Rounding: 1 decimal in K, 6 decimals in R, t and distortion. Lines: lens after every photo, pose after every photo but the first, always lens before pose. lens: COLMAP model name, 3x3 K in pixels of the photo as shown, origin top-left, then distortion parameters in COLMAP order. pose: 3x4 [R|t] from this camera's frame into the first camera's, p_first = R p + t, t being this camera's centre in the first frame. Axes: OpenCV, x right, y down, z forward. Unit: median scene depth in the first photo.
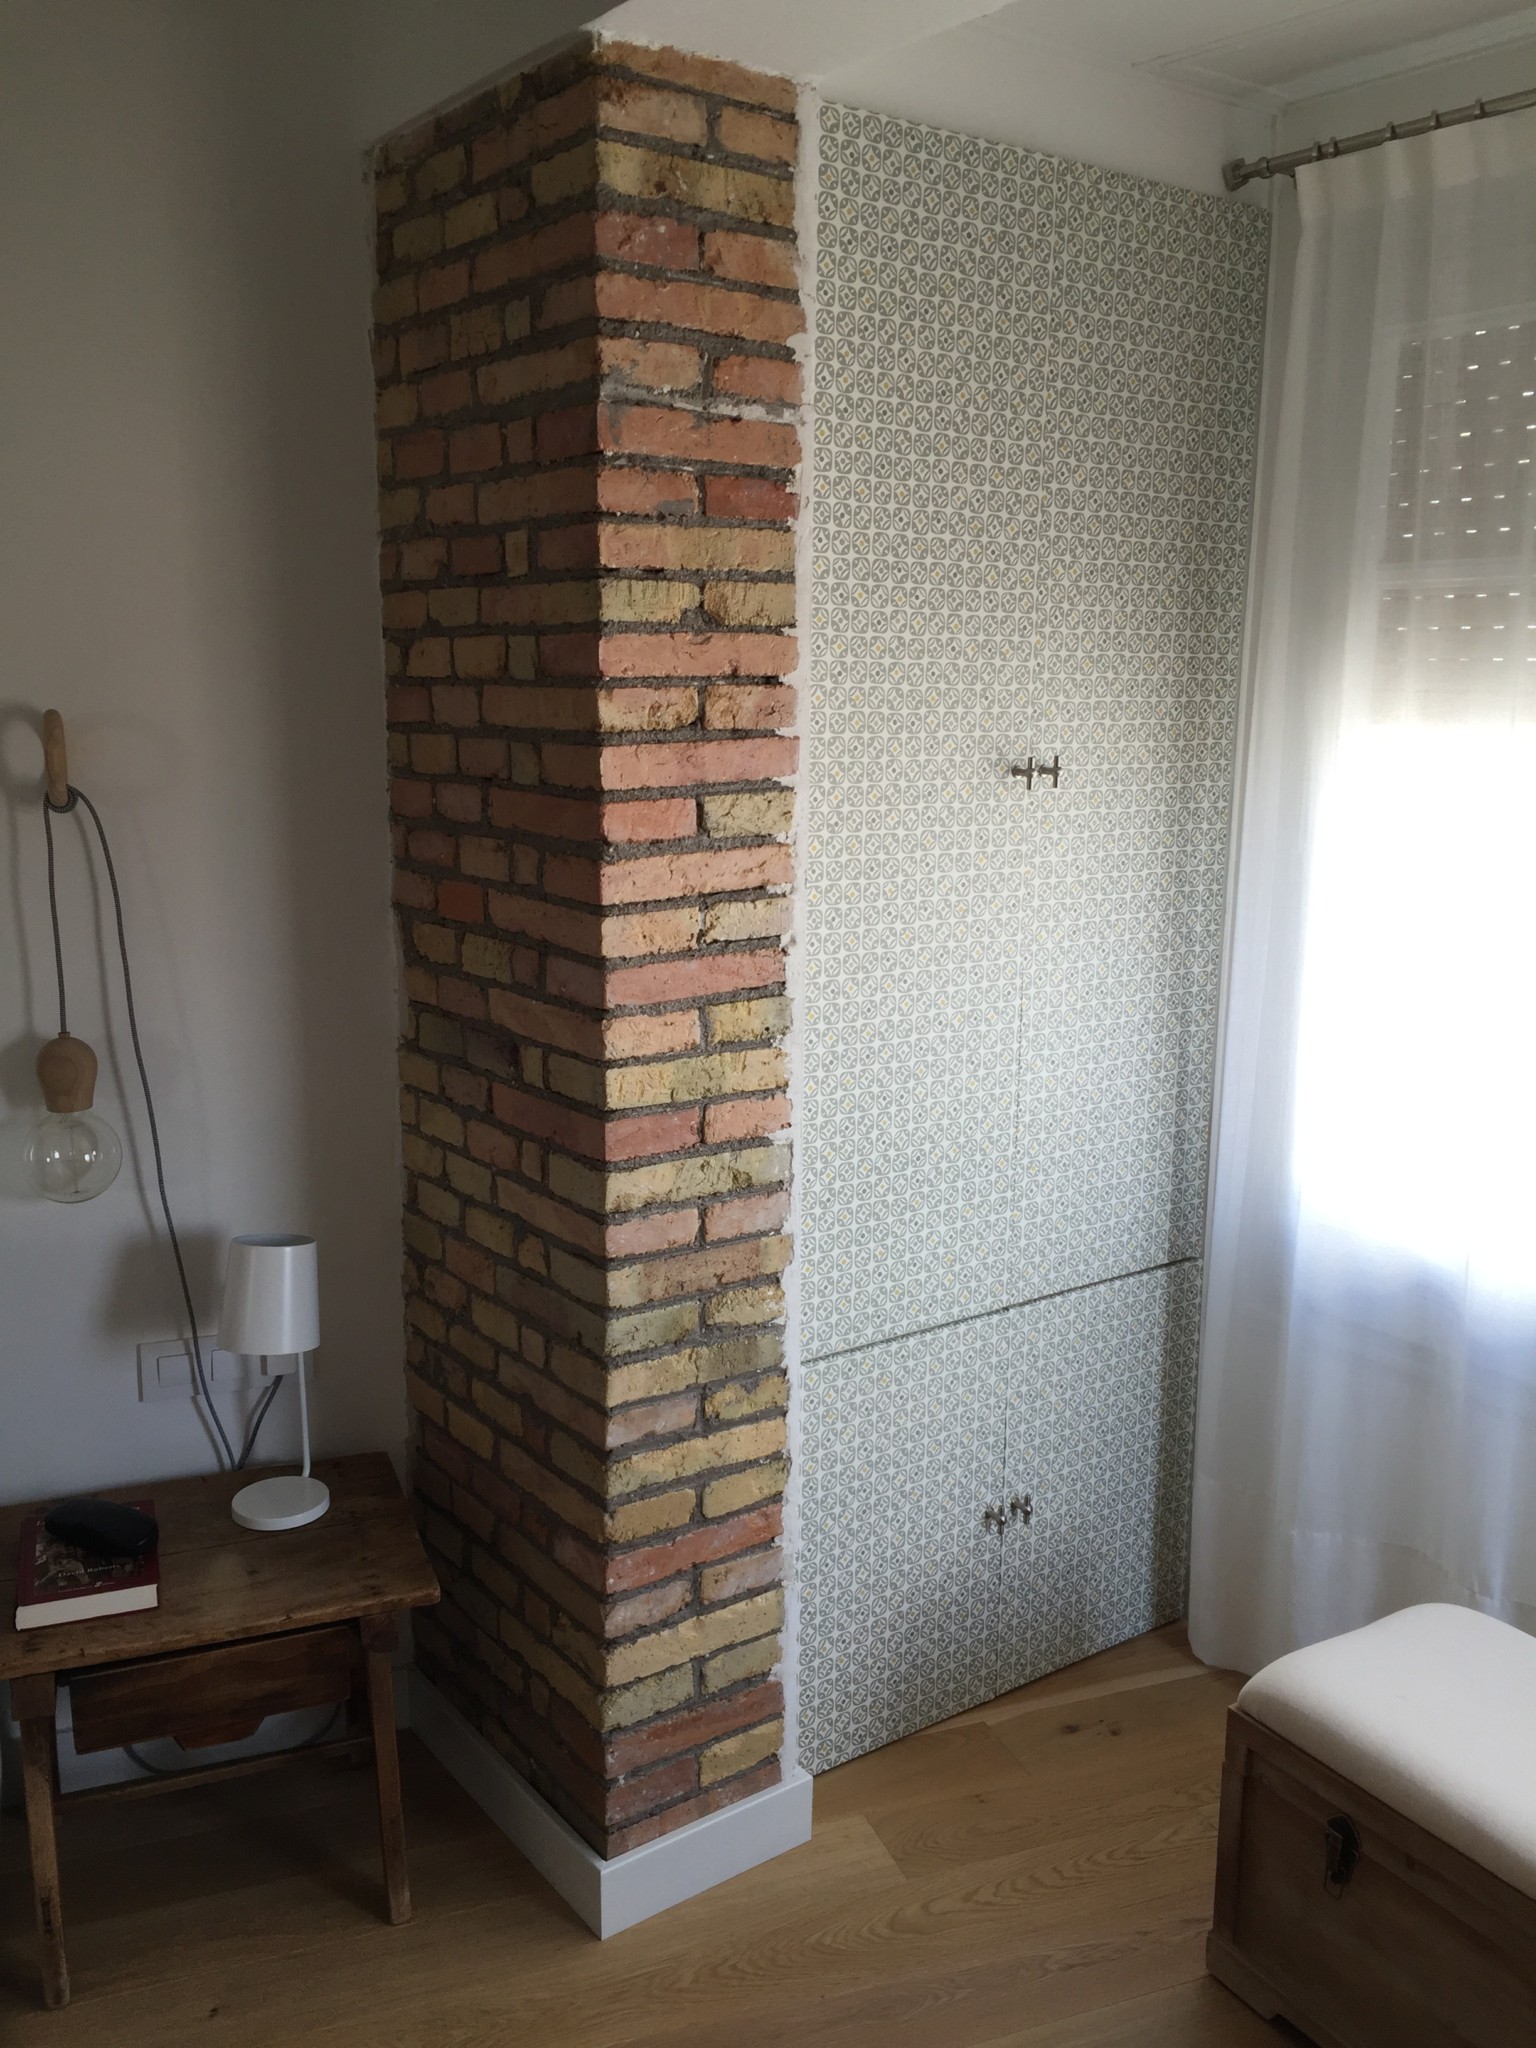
lens RADIAL K [[1762.8, 0, 769.4], [0, 1762.8, 1024.4], [0, 0, 1]] dist [0.047649, -0.025491]
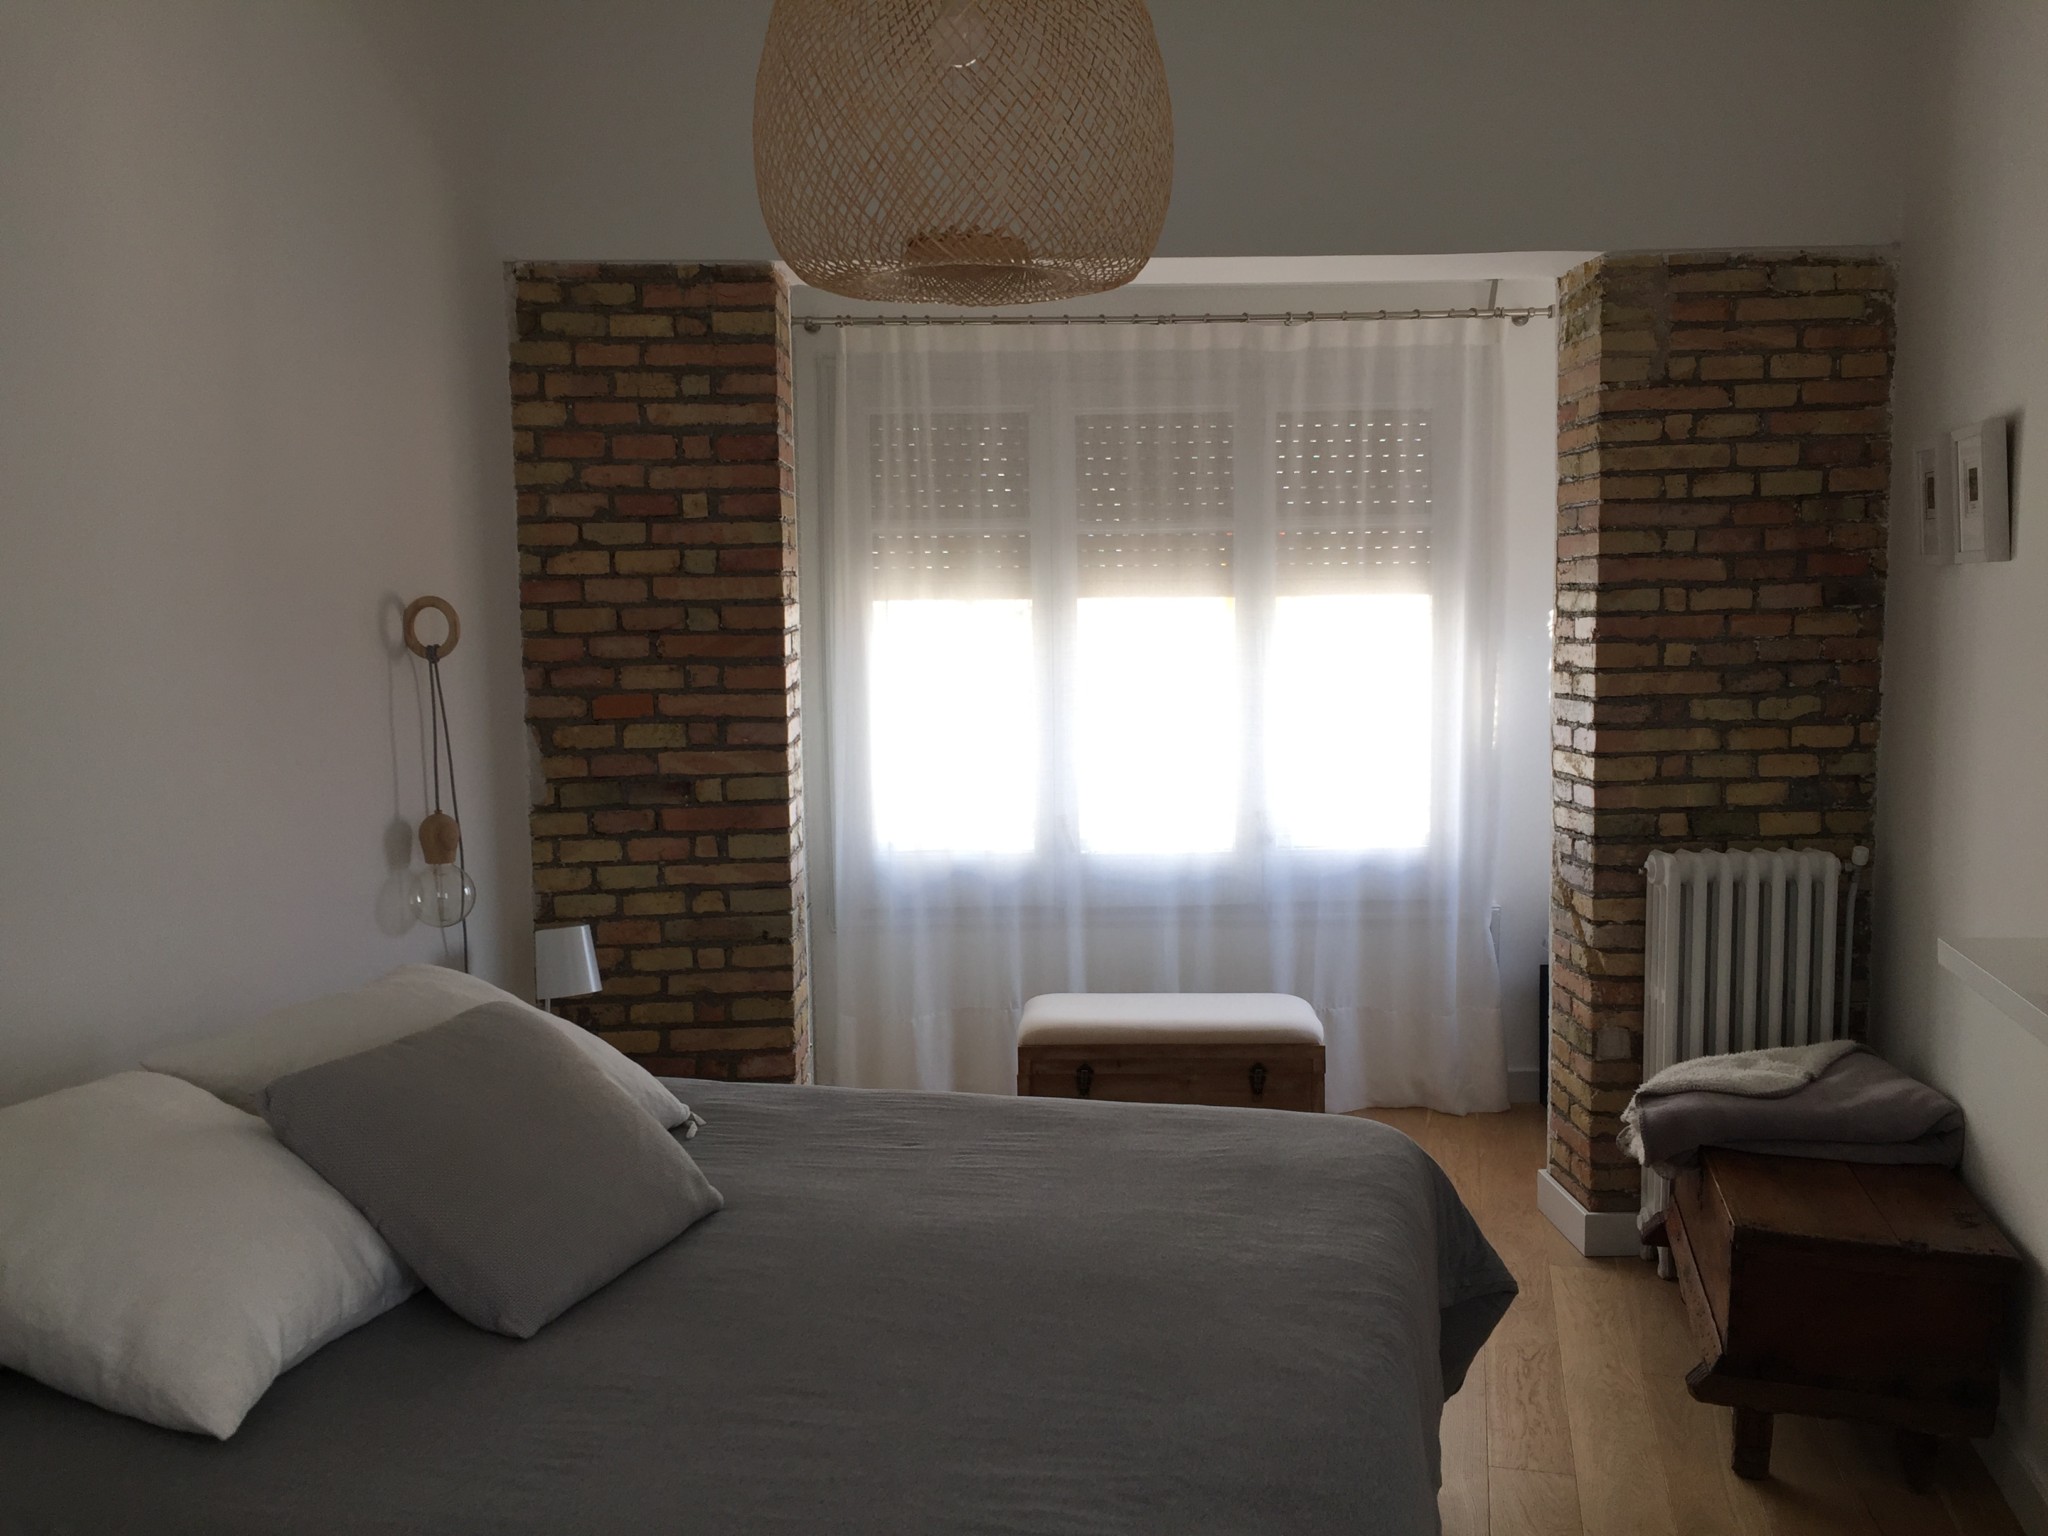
lens RADIAL K [[1762.8, 0, 1024.5], [0, 1762.8, 747.8], [0, 0, 1]] dist [0.047649, -0.025491]
pose [[0.560932, -0.080336, 0.823955, -1.417572], [0.178036, 0.983699, -0.025292, 0.083233], [-0.808491, 0.160881, 0.566091, -0.258189]]
